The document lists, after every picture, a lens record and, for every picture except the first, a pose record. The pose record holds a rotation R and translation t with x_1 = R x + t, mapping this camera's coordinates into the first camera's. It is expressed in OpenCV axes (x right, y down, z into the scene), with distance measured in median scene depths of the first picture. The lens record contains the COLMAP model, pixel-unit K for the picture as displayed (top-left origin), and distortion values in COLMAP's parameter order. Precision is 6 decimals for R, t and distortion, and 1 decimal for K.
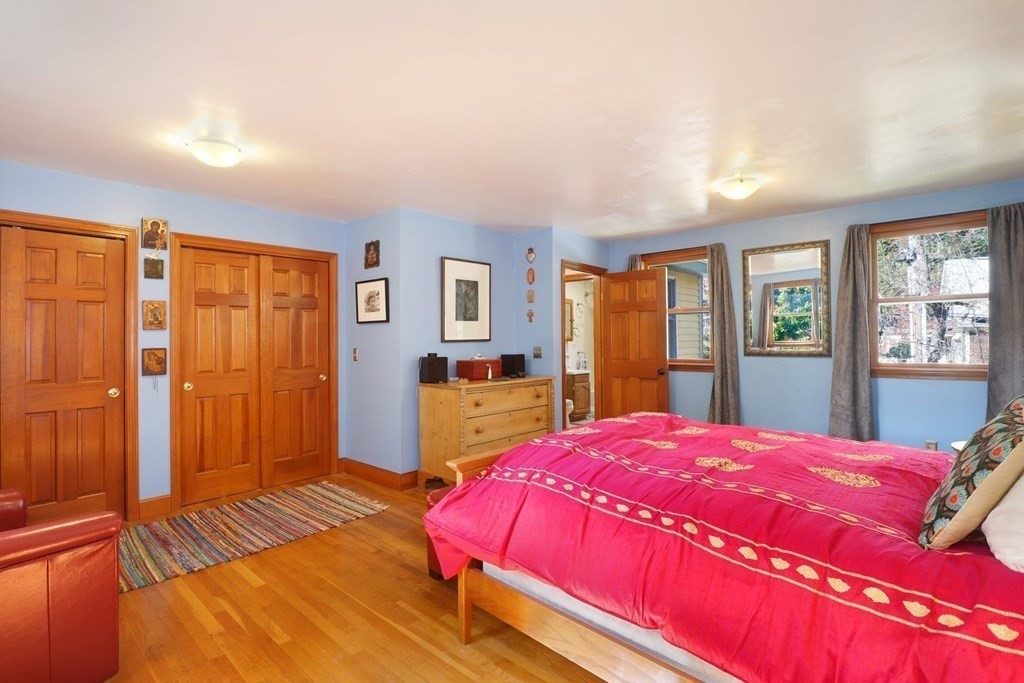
lens RADIAL K [[468.8, 0, 509.9], [0, 468.8, 333.4], [0, 0, 1]] dist [-0.007439, 0.000964]
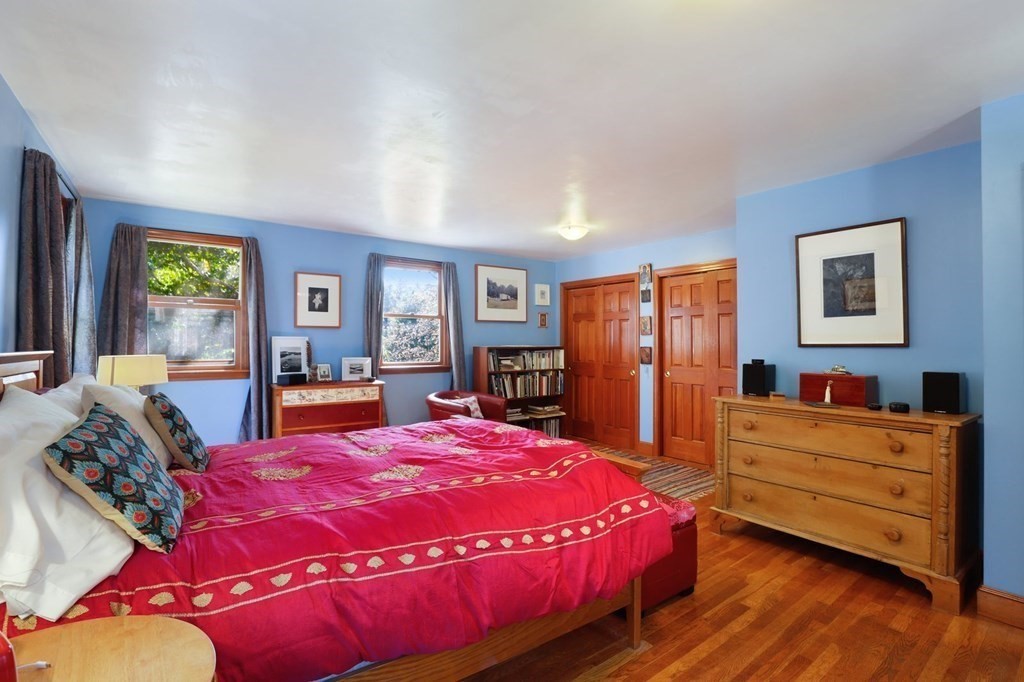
lens RADIAL K [[468.8, 0, 509.9], [0, 468.8, 342.8], [0, 0, 1]] dist [-0.007439, 0.000964]
pose [[-0.189965, 0.005728, -0.981774, 0.693407], [0.000808, 0.999984, 0.005678, 0.006970], [0.981791, 0.000285, -0.189966, 0.680265]]
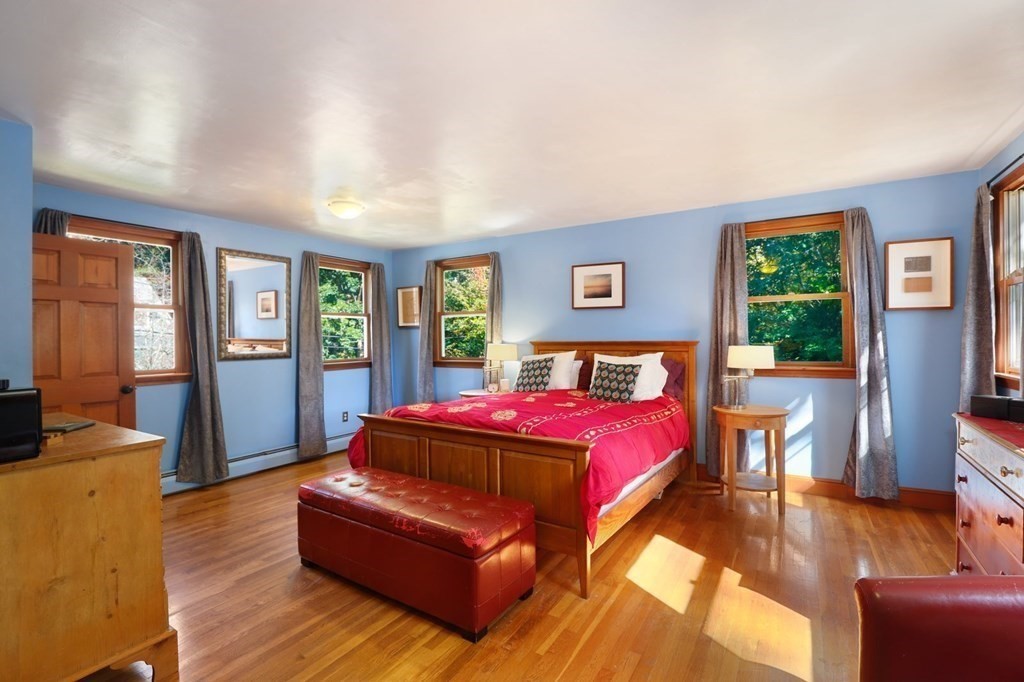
lens RADIAL K [[468.8, 0, 513.4], [0, 468.8, 338.3], [0, 0, 1]] dist [-0.007439, 0.000964]
pose [[-0.174023, 0.009562, 0.984695, -0.556898], [0.010154, 0.999917, -0.007916, 0.016484], [-0.984689, 0.008621, -0.174106, 0.634516]]
